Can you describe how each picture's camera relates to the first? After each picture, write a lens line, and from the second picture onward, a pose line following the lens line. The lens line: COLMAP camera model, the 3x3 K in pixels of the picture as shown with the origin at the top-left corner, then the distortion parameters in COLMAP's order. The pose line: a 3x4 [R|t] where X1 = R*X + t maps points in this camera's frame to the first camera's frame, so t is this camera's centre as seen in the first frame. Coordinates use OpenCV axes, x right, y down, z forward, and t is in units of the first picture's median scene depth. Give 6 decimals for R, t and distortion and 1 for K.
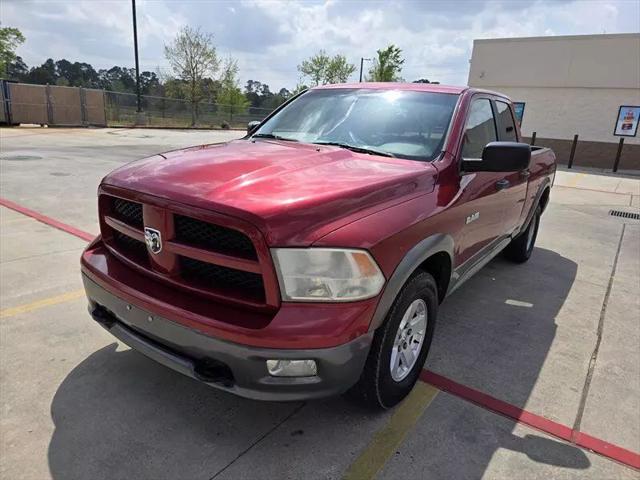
lens RADIAL K [[431.1, 0, 327.0], [0, 431.1, 239.9], [0, 0, 1]] dist [0.068244, -0.066849]
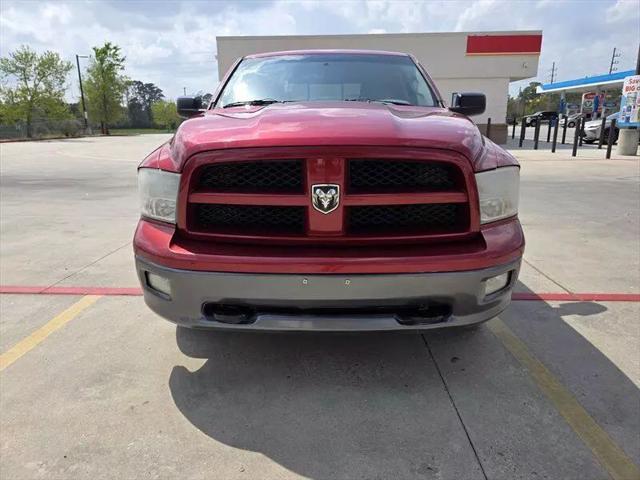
lens RADIAL K [[433.5, 0, 310.6], [0, 433.5, 231.6], [0, 0, 1]] dist [0.066133, -0.065530]
pose [[0.836026, -0.198756, 0.511426, -0.081287], [0.209944, 0.977031, 0.036511, 0.002573], [-0.506936, 0.076846, 0.858551, 0.023241]]
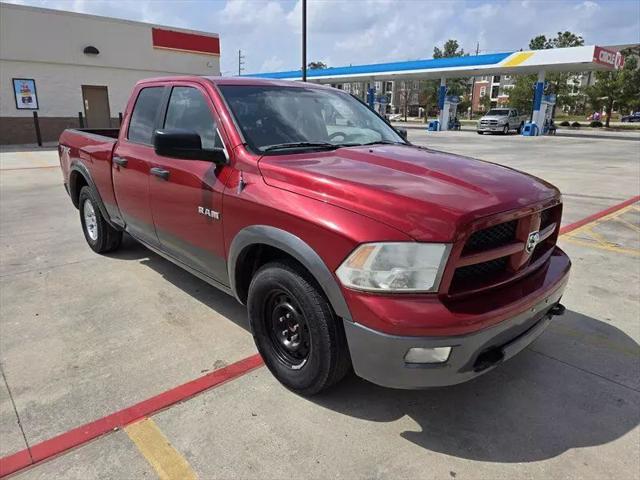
lens RADIAL K [[431.8, 0, 327.9], [0, 431.8, 232.1], [0, 0, 1]] dist [0.063897, -0.062494]
pose [[0.204455, -0.316393, 0.926333, -0.141483], [0.265551, 0.928764, 0.258612, -0.041799], [-0.942168, 0.193114, 0.273909, 0.107991]]
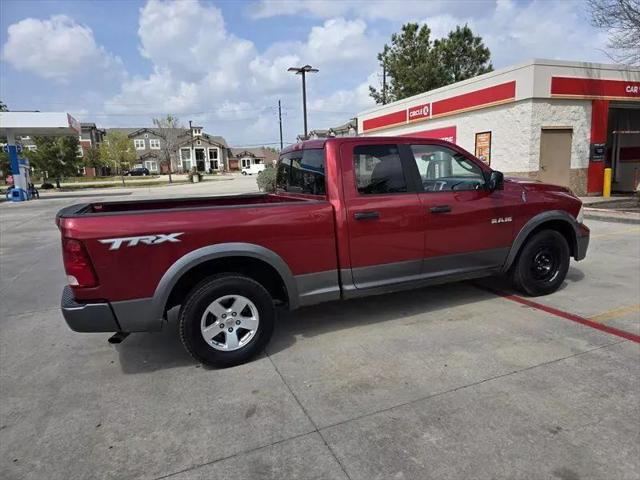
lens RADIAL K [[425.4, 0, 329.5], [0, 425.4, 243.9], [0, 0, 1]] dist [0.066971, -0.065491]
pose [[-0.852446, -0.117913, 0.509344, -0.065427], [0.133569, 0.892786, 0.430224, -0.109647], [-0.505465, 0.434776, -0.745302, 0.365196]]
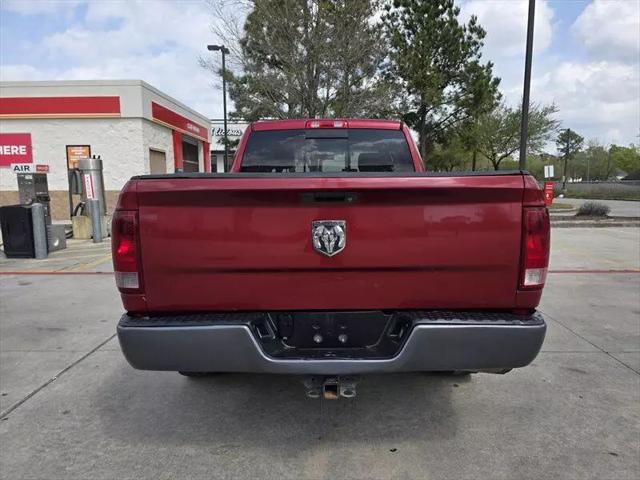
lens RADIAL K [[427.2, 0, 323.2], [0, 427.2, 244.9], [0, 0, 1]] dist [0.068077, -0.070299]
pose [[-0.820624, 0.018585, -0.571166, 0.152623], [-0.201434, 0.925916, 0.319538, -0.075981], [0.534790, 0.377273, -0.756085, 0.348782]]
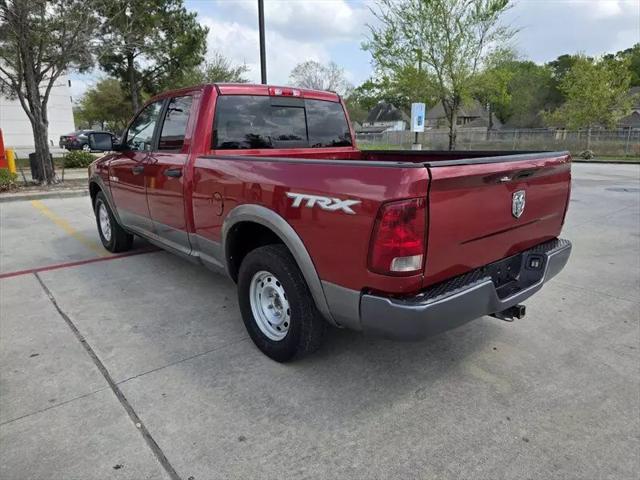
lens RADIAL K [[427.2, 0, 323.2], [0, 427.2, 244.9], [0, 0, 1]] dist [0.068077, -0.070299]
pose [[-0.239979, 0.176103, -0.954672, 0.222697], [-0.277030, 0.930093, 0.241207, -0.055131], [0.930411, 0.322358, -0.174418, 0.265713]]
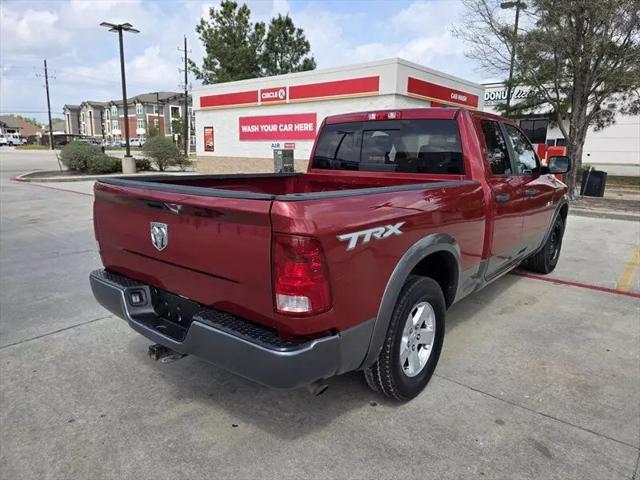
lens RADIAL K [[427.9, 0, 327.3], [0, 427.9, 234.8], [0, 0, 1]] dist [0.069457, -0.068900]
pose [[-0.994434, -0.087670, 0.058432, 0.061646], [-0.051177, 0.886723, 0.459460, -0.100992], [-0.092094, 0.453913, -0.886274, 0.375001]]
